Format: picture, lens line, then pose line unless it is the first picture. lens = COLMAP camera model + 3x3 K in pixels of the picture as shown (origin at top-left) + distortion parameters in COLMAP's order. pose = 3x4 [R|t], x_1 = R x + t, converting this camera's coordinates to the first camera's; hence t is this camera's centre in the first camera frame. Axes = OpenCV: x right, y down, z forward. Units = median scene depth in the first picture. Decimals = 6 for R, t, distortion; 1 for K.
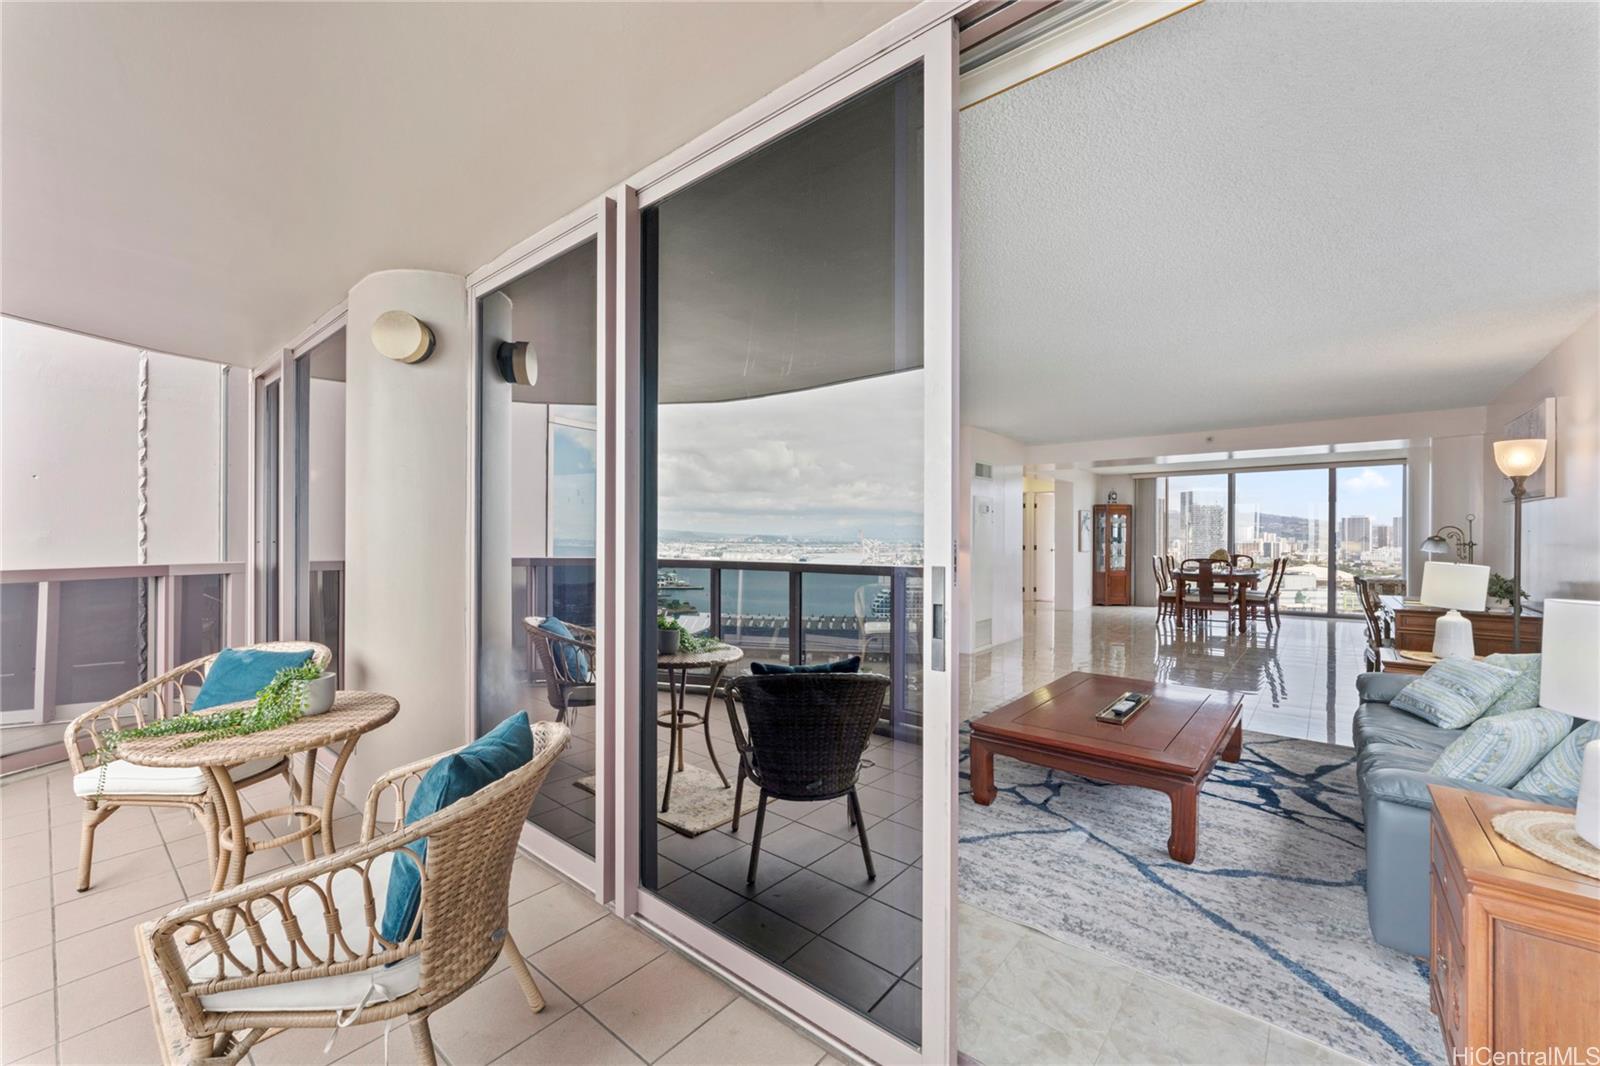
lens RADIAL K [[633.1, 0, 794.3], [0, 633.1, 537.2], [0, 0, 1]] dist [-0.000813, -0.000101]
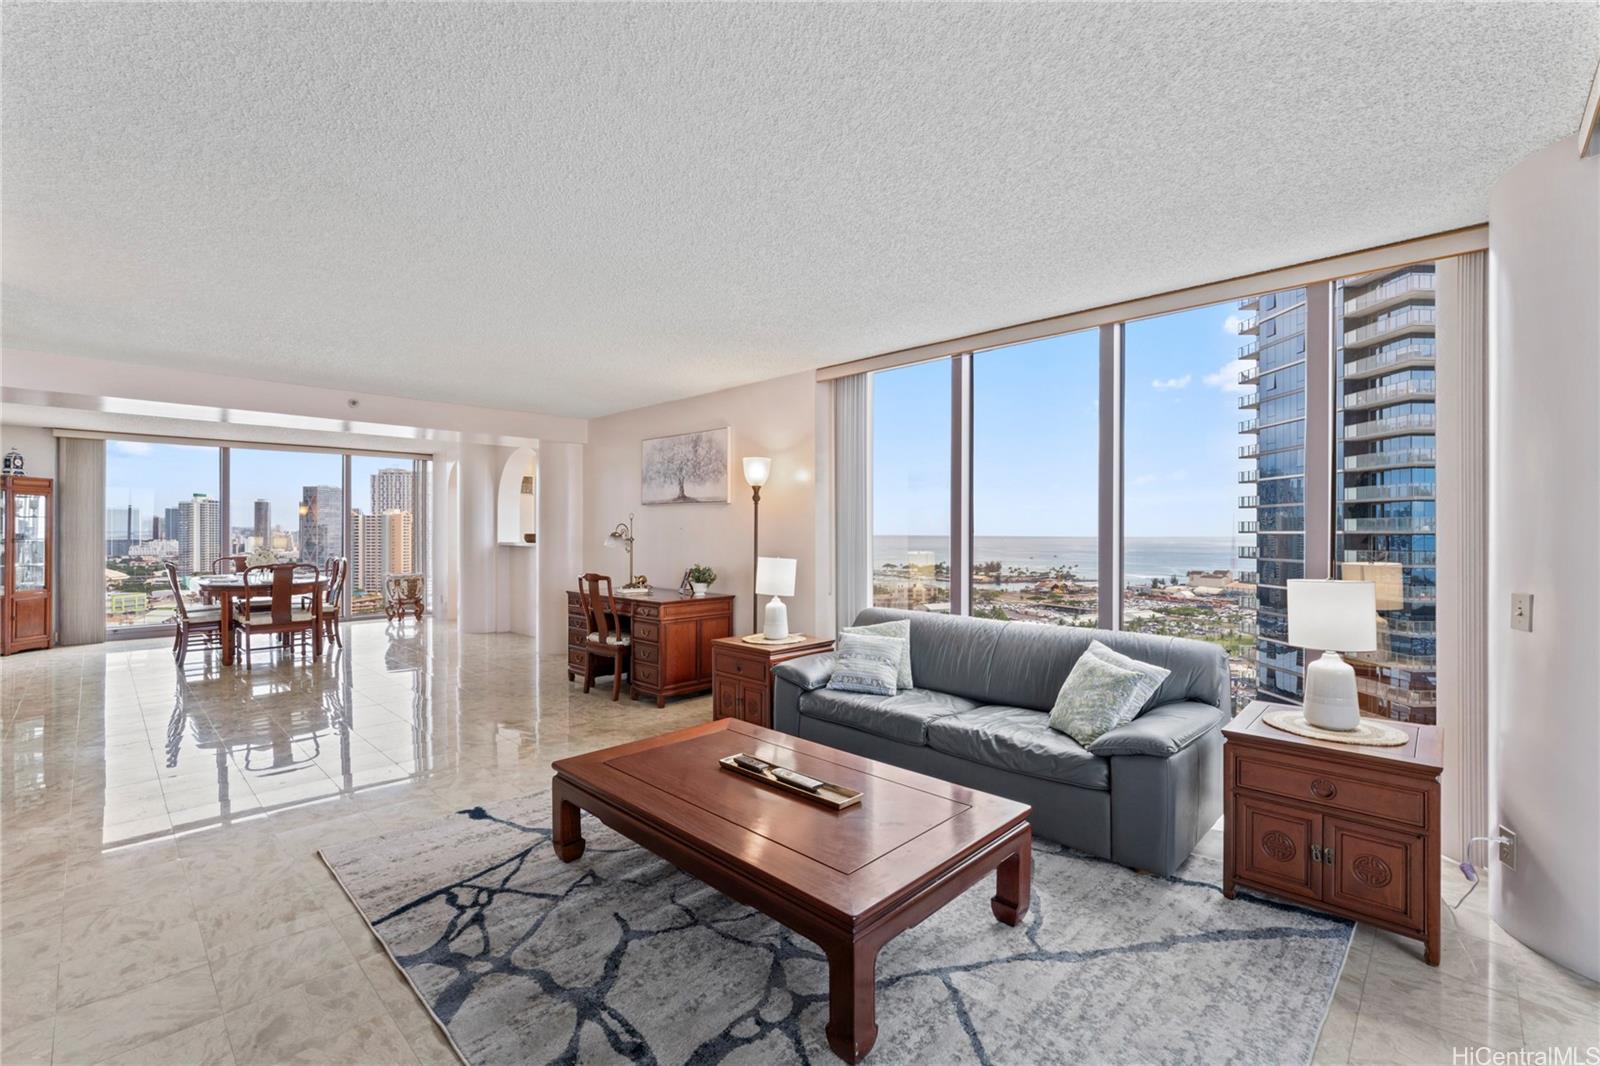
lens RADIAL K [[682.5, 0, 789.9], [0, 682.5, 533.4], [0, 0, 1]] dist [-0.002517, 0.000715]
pose [[0.069860, -0.006763, 0.997534, -0.089121], [0.001424, 0.999977, 0.006679, -0.004181], [-0.997556, 0.000954, 0.069868, 0.348447]]
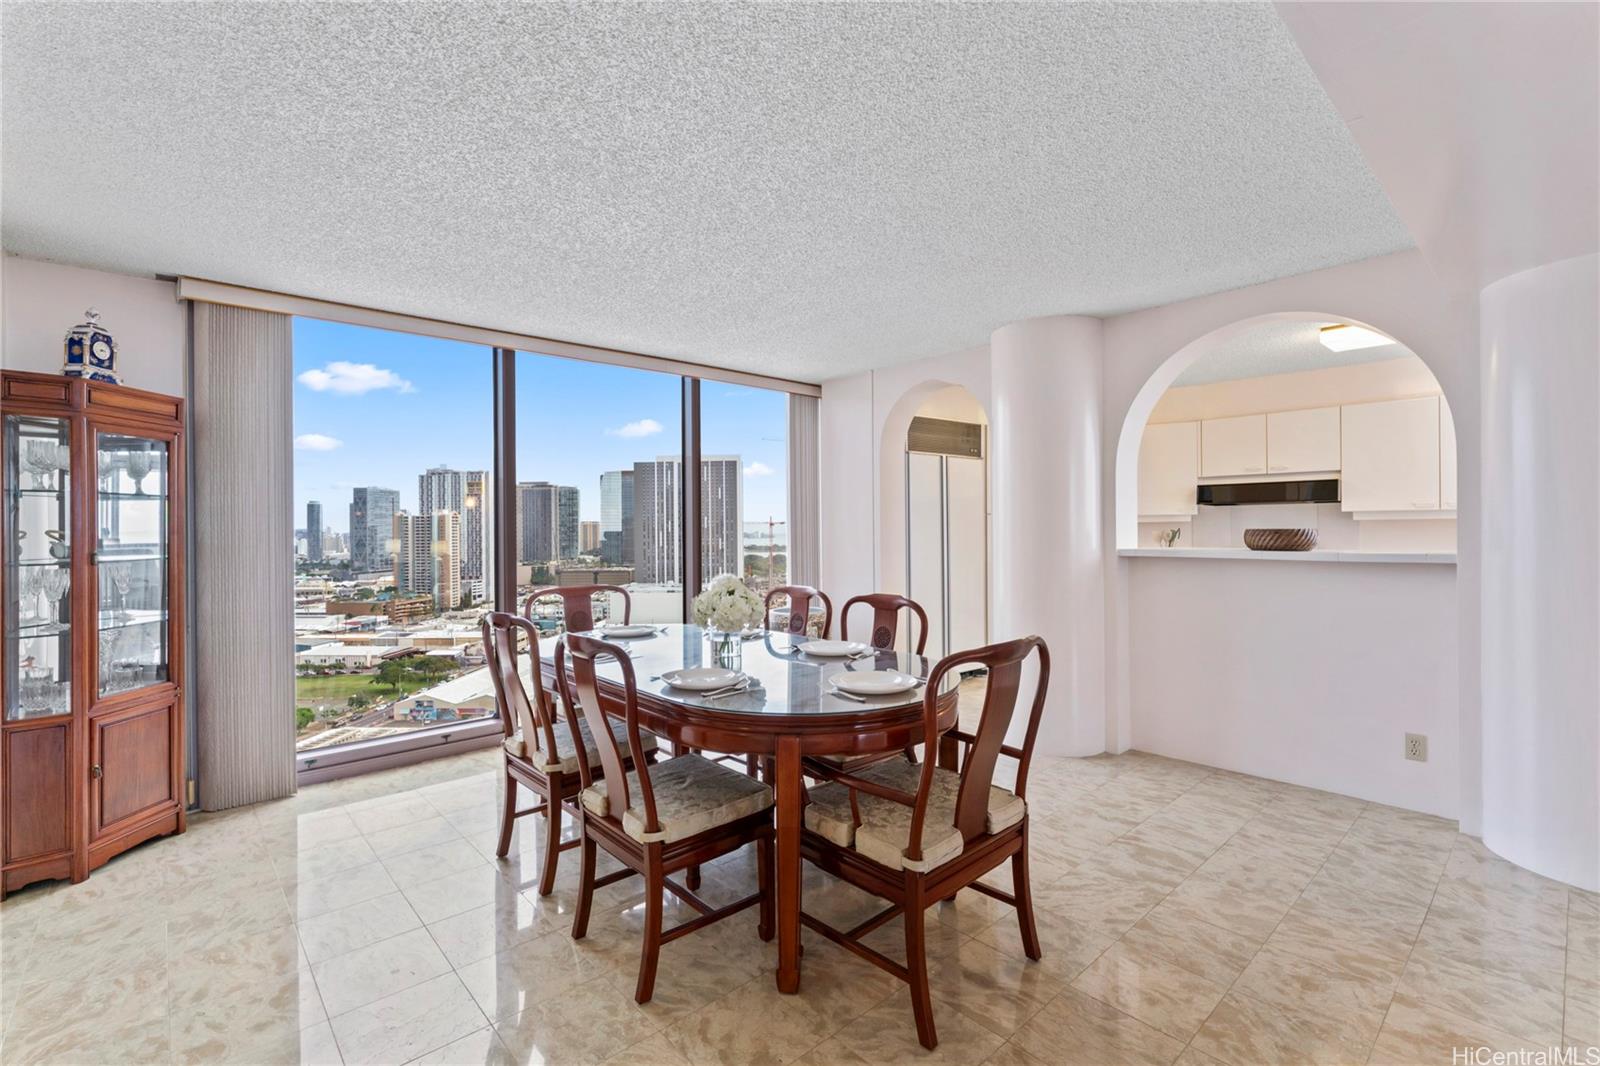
lens RADIAL K [[710.1, 0, 799.5], [0, 710.1, 530.6], [0, 0, 1]] dist [-0.003423, -0.000415]
pose [[0.128401, -0.008132, 0.991689, 0.408140], [0.011796, 0.999908, 0.006672, -0.001578], [-0.991652, 0.010841, 0.128485, 1.006973]]
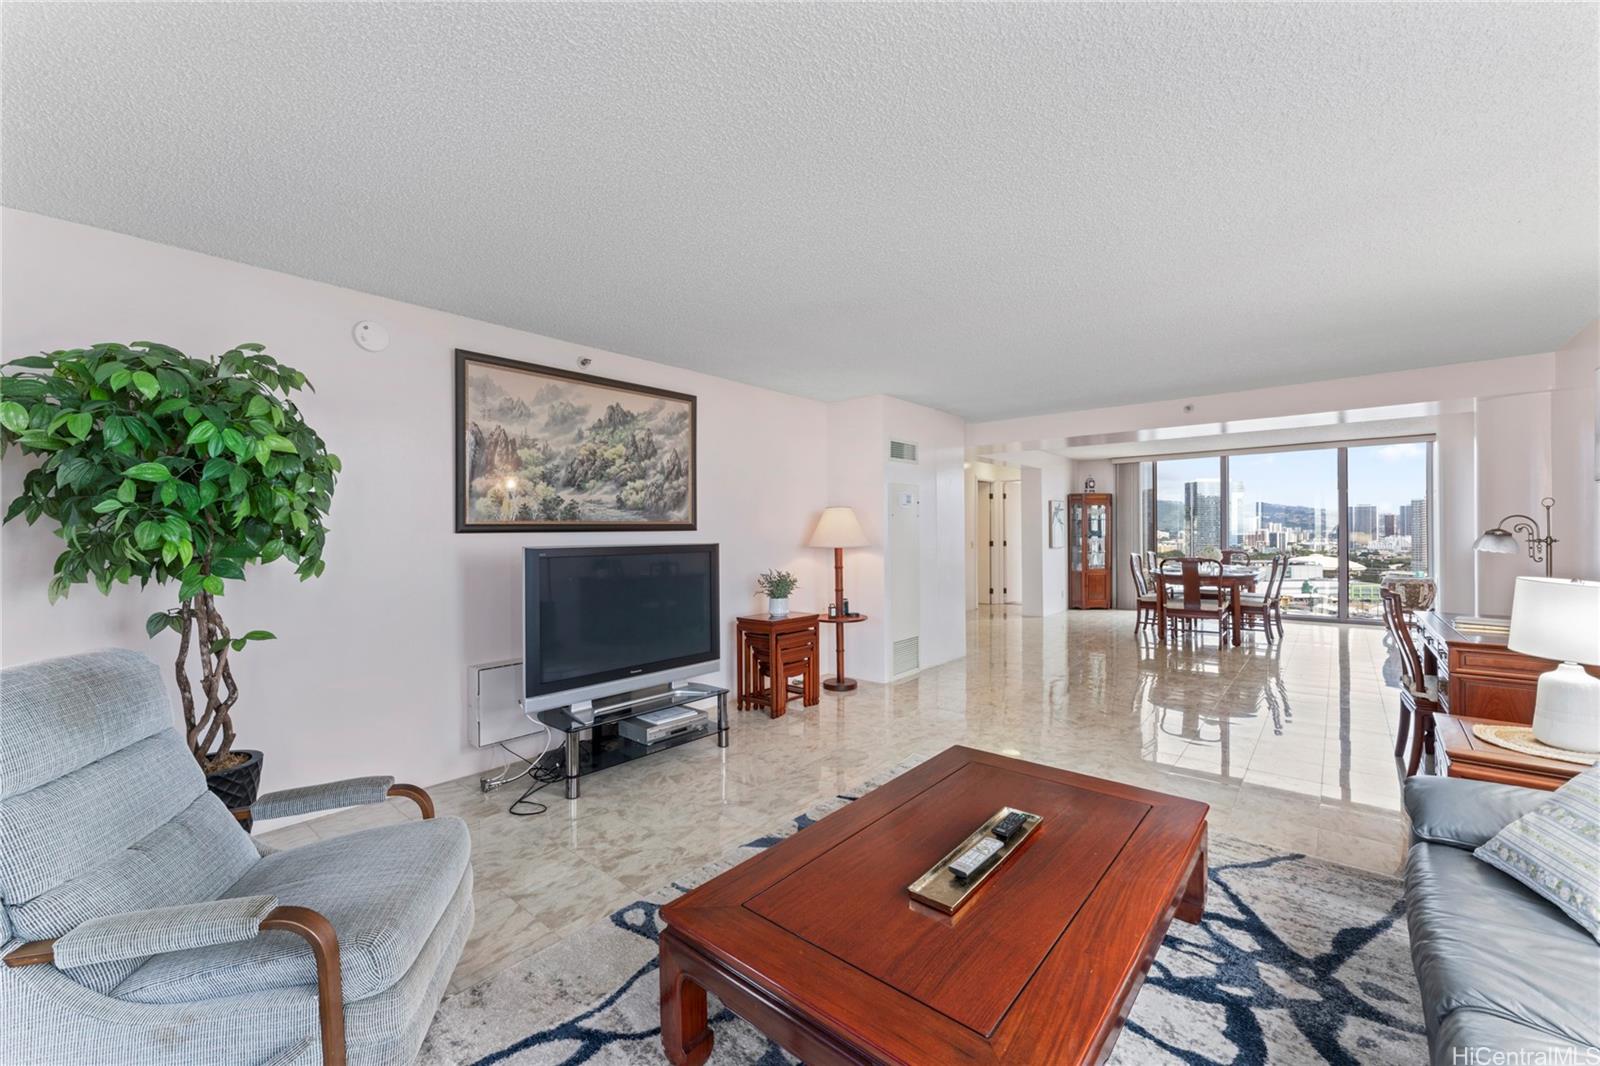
lens RADIAL K [[633.1, 0, 796.5], [0, 633.1, 529.9], [0, 0, 1]] dist [-0.000813, -0.000101]
pose [[0.999938, -0.010361, -0.003969, 0.135832], [0.010347, 0.999940, -0.003460, -0.003658], [0.004004, 0.003419, 0.999986, 0.167300]]
